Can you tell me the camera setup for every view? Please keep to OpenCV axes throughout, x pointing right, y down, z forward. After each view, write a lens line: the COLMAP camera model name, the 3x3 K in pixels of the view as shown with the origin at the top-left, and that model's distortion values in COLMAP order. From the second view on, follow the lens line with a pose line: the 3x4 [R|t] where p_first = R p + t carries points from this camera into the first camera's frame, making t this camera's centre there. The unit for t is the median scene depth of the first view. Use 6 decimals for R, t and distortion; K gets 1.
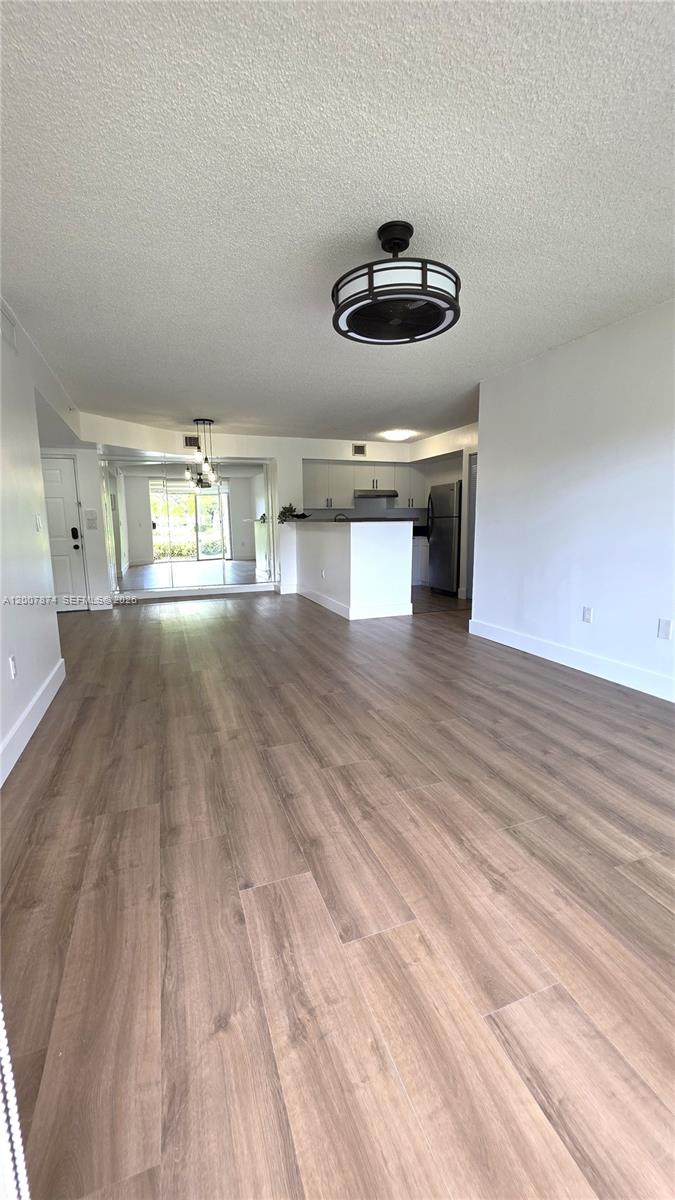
lens RADIAL K [[484.6, 0, 338.6], [0, 484.6, 594.3], [0, 0, 1]] dist [0.001401, 0.000436]
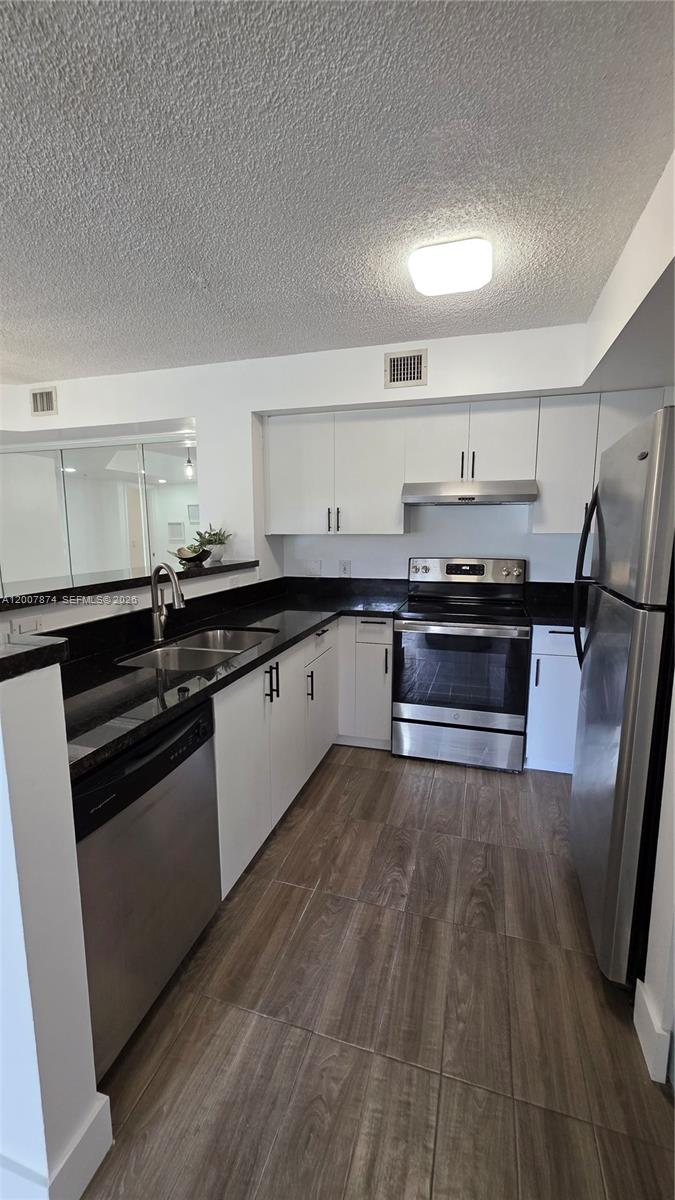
lens RADIAL K [[484.6, 0, 344.6], [0, 484.6, 592.2], [0, 0, 1]] dist [0.001401, 0.000436]
pose [[0.794024, 0.092022, -0.600880, 0.675388], [-0.096996, 0.994990, 0.024205, -0.413483], [0.600097, 0.039064, 0.798973, 2.038347]]
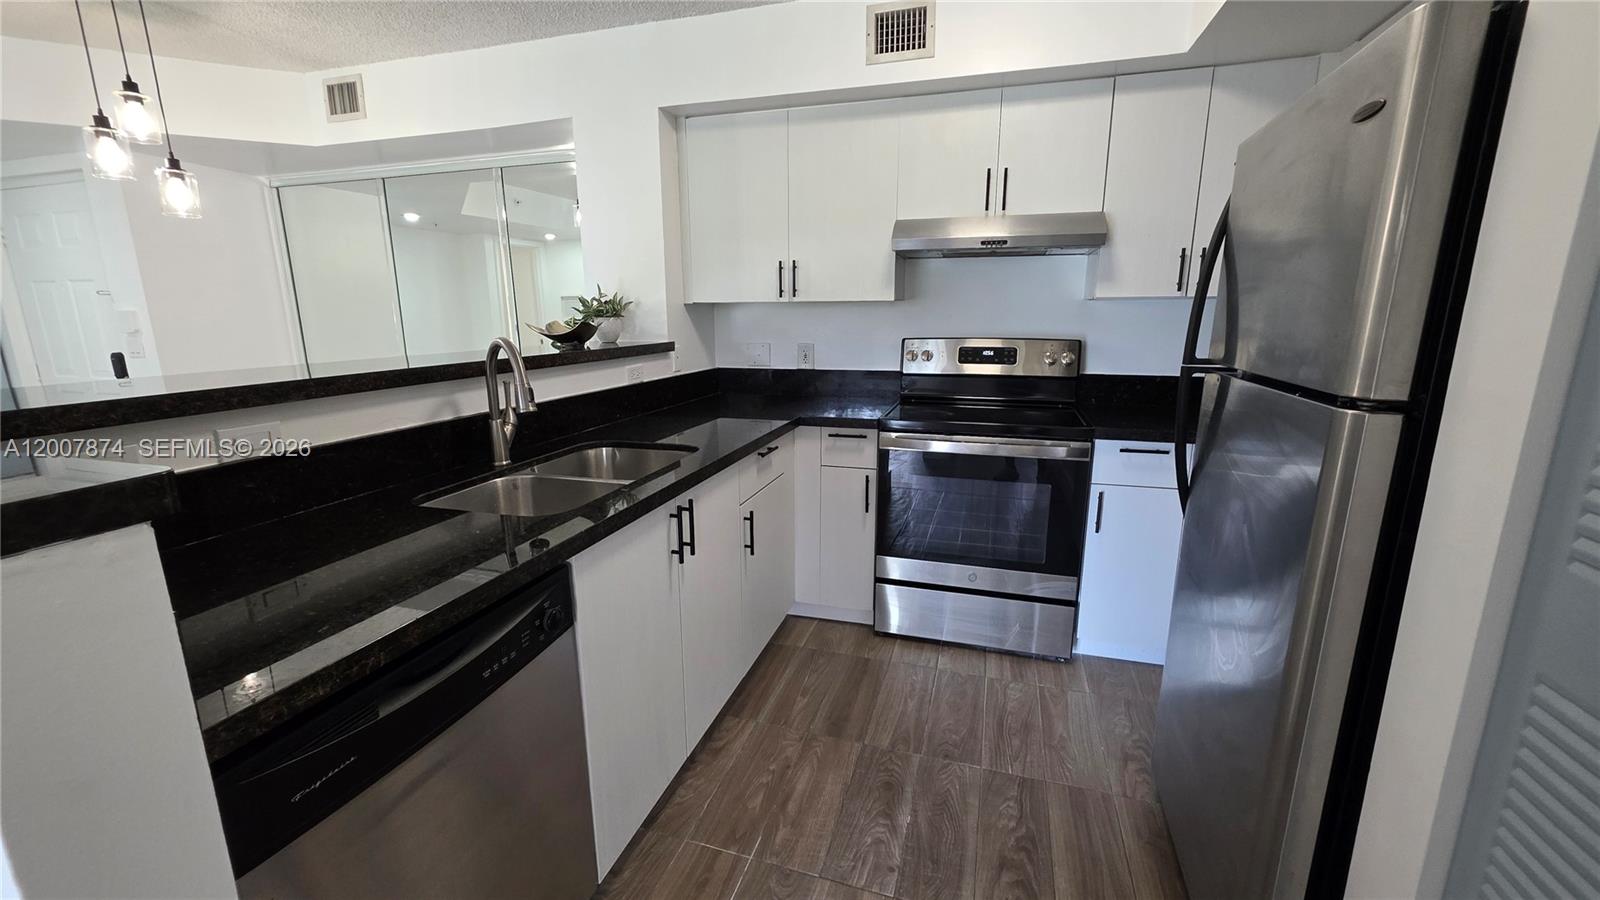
lens RADIAL K [[646.1, 0, 807.2], [0, 646.1, 438.1], [0, 0, 1]] dist [0.001401, 0.000436]
pose [[0.789862, 0.130306, -0.599282, 0.604700], [-0.095758, 0.991386, 0.089354, -0.401846], [0.605763, -0.013191, 0.795536, 2.153276]]
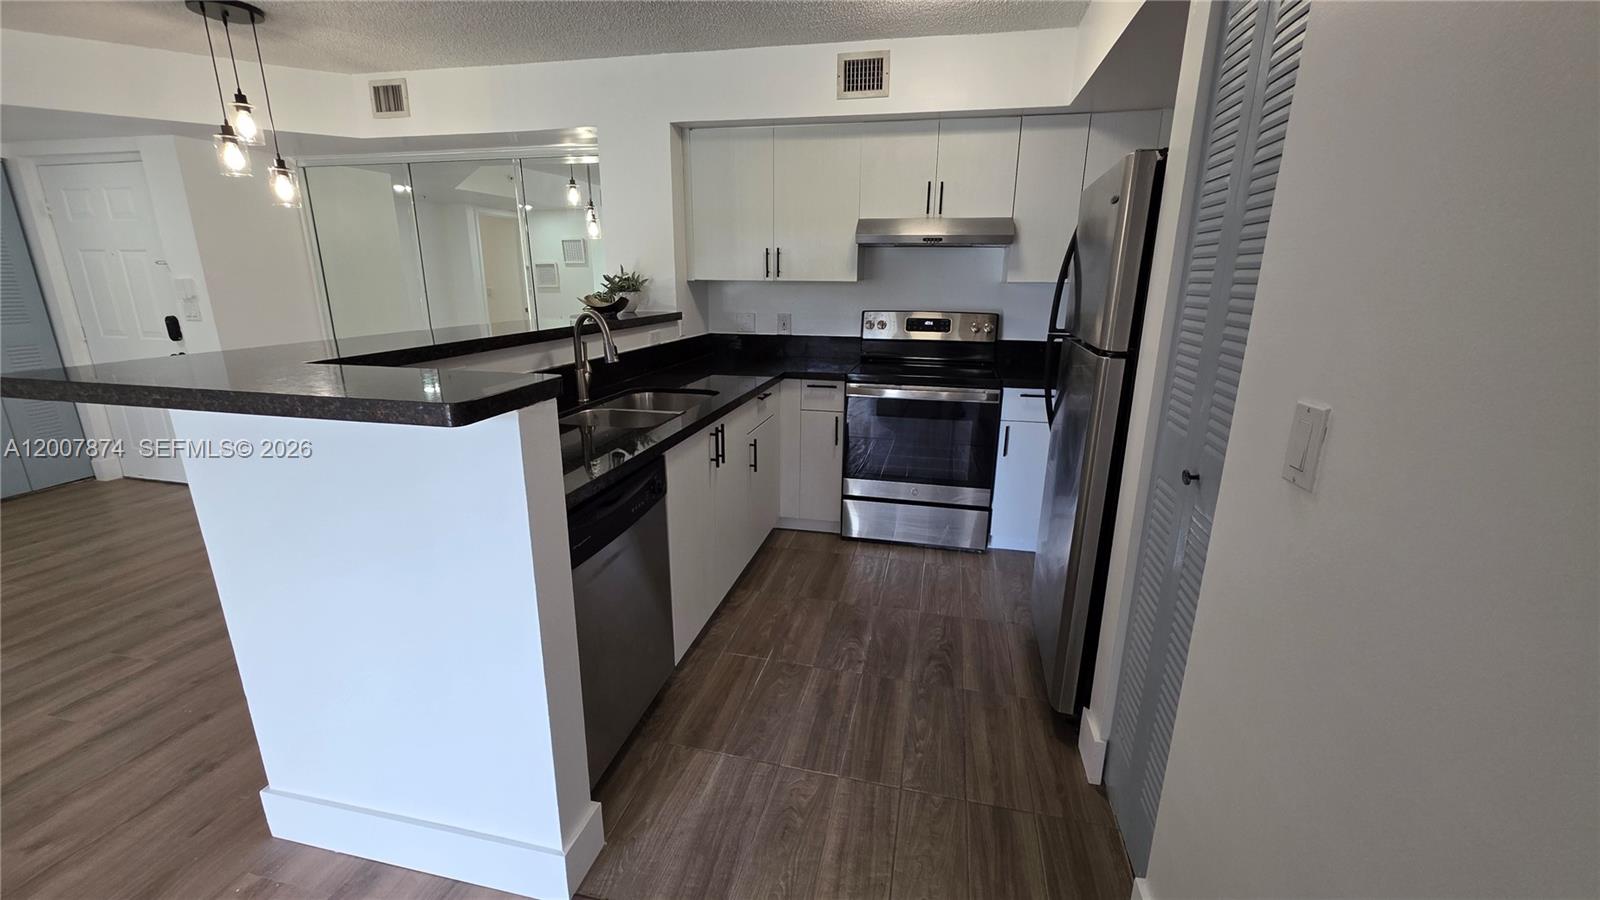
lens RADIAL K [[646.1, 0, 807.1], [0, 646.1, 439.5], [0, 0, 1]] dist [0.001401, 0.000436]
pose [[0.833459, 0.156737, -0.529887, 0.728608], [-0.100846, 0.985969, 0.133023, -0.388021], [0.543302, -0.057432, 0.837571, 1.891227]]
